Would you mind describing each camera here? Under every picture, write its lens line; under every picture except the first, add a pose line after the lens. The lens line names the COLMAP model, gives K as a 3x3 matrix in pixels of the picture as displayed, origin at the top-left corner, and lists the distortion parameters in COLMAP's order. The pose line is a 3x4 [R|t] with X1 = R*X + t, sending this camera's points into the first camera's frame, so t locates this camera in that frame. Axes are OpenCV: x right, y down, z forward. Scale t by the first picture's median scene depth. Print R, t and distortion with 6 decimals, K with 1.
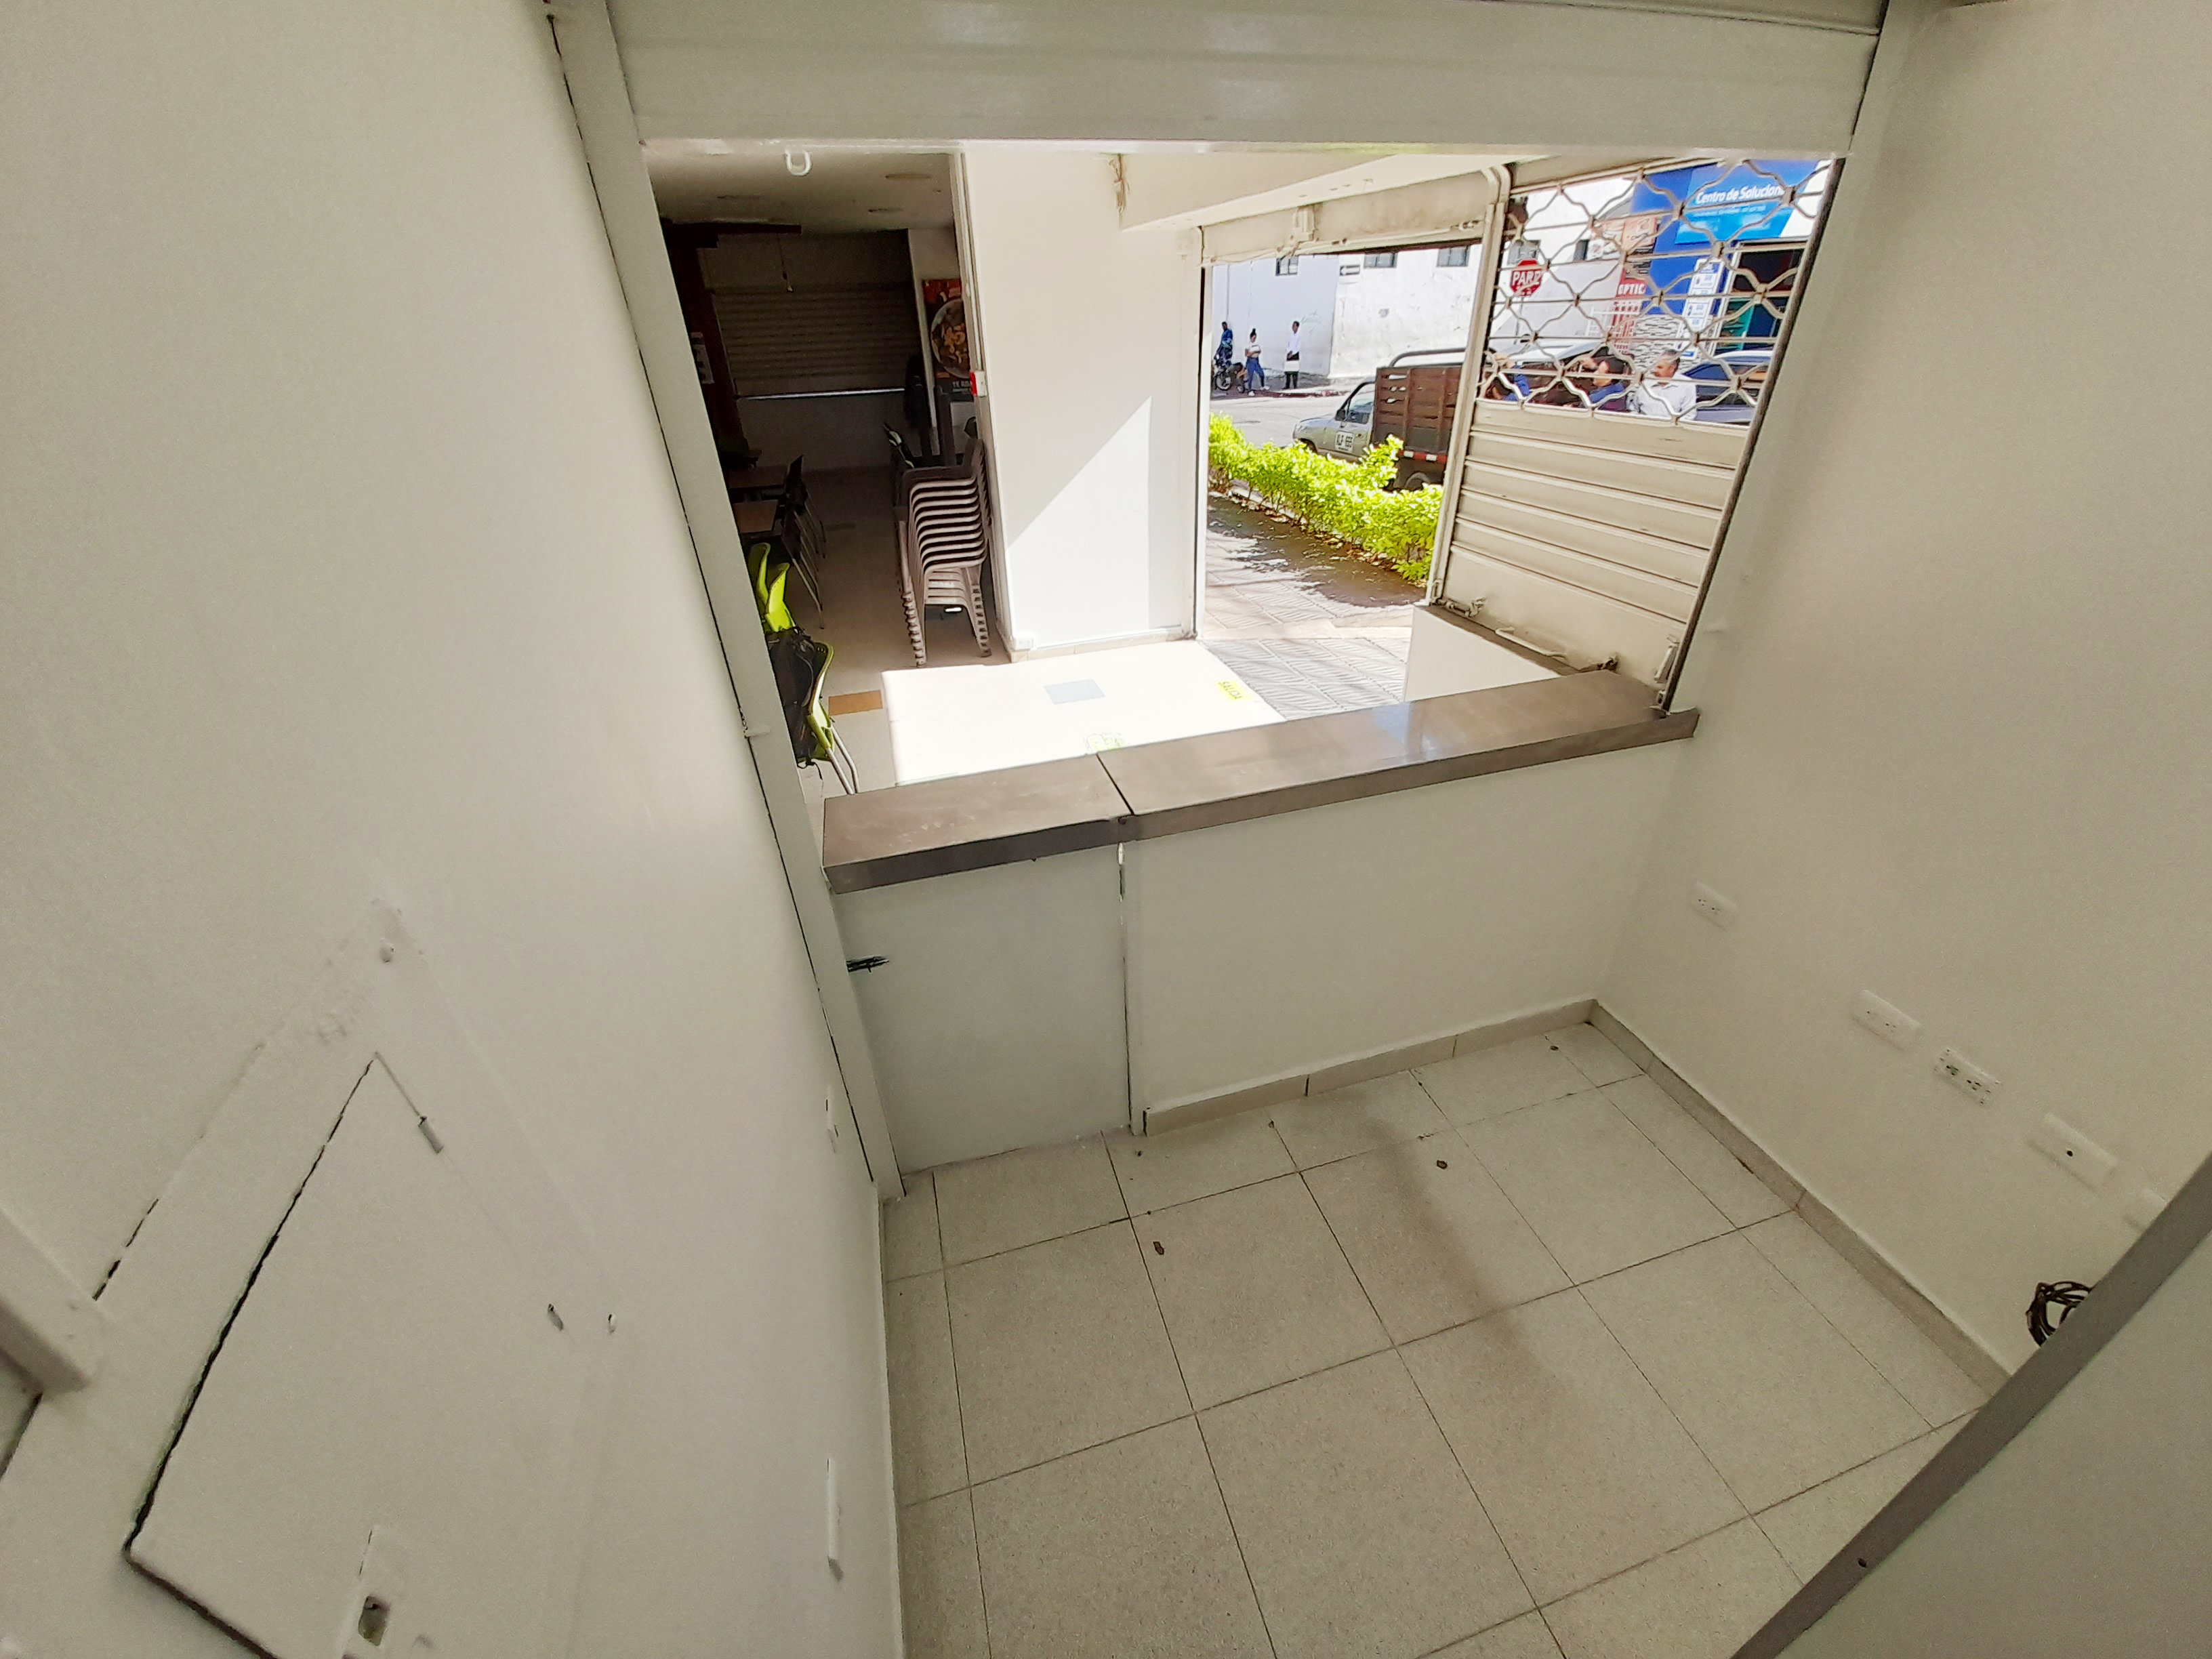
lens RADIAL K [[870.6, 0, 1121.7], [0, 870.6, 829.2], [0, 0, 1]] dist [-0.000217, -0.006384]
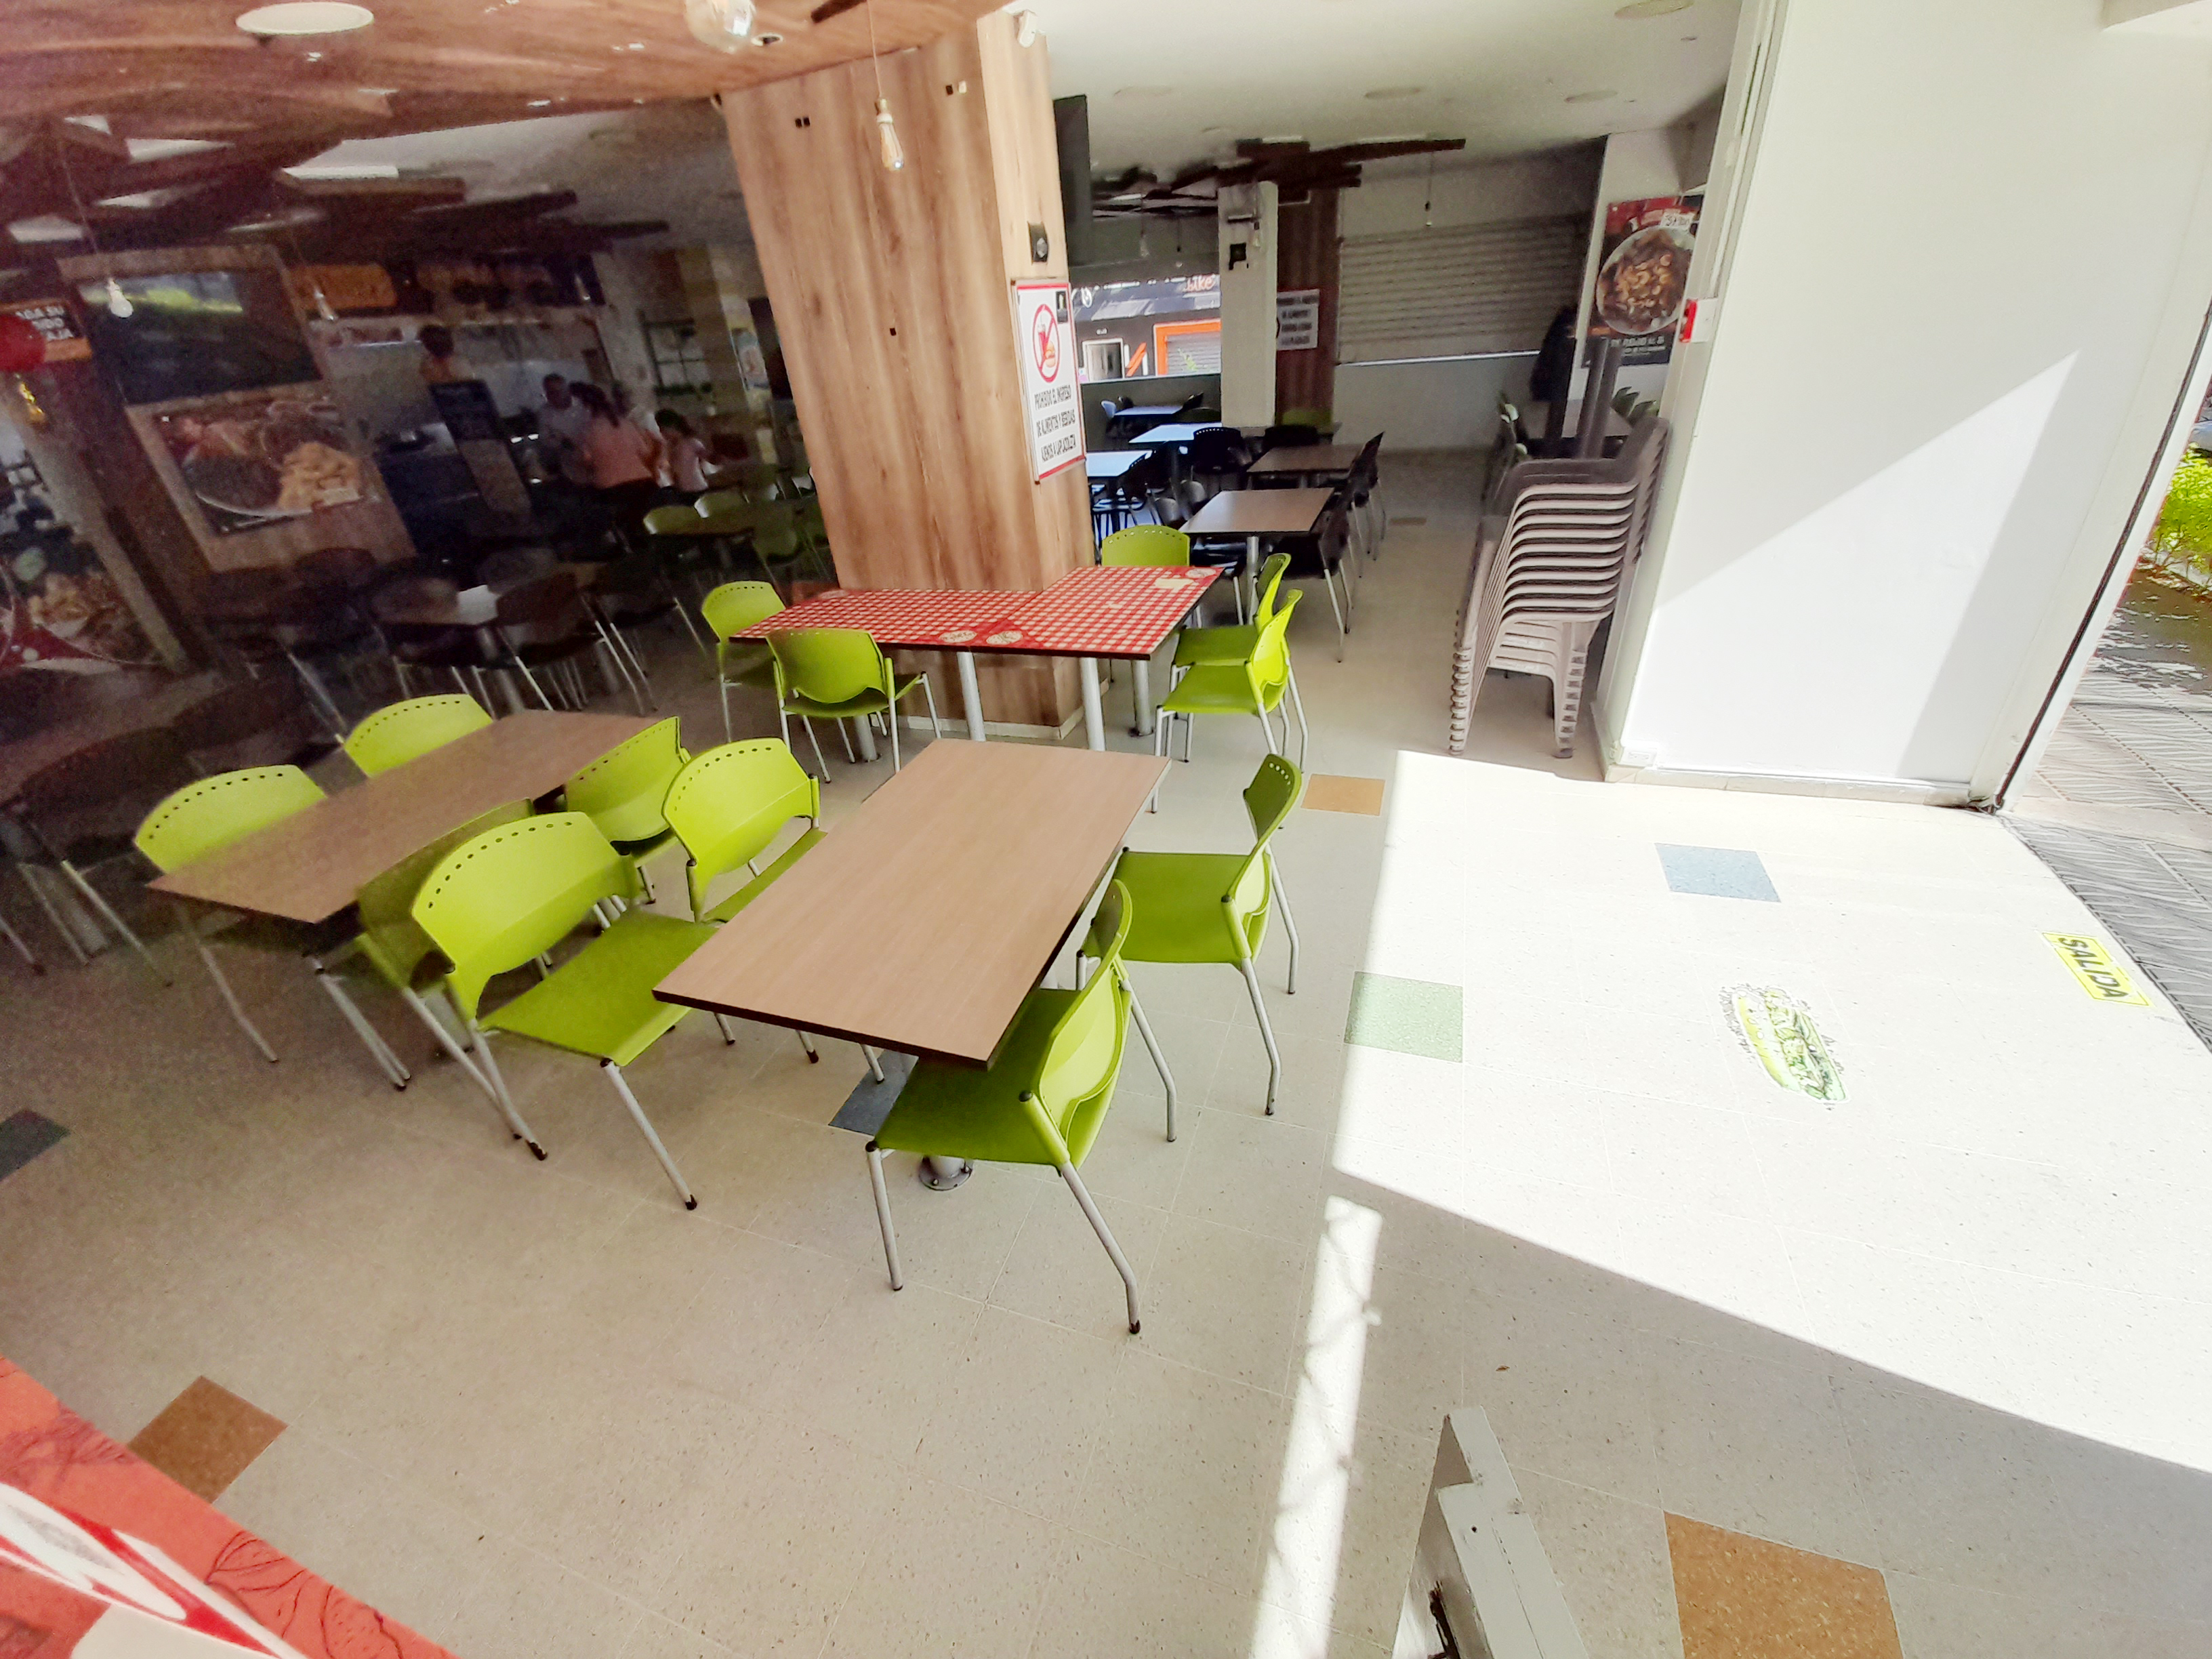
lens RADIAL K [[870.6, 0, 1121.7], [0, 870.6, 829.2], [0, 0, 1]] dist [-0.000217, -0.006384]
pose [[0.819067, 0.268577, -0.506947, -0.081043], [-0.256337, 0.961865, 0.095428, -0.123919], [0.513245, 0.051788, 0.856678, 0.279020]]
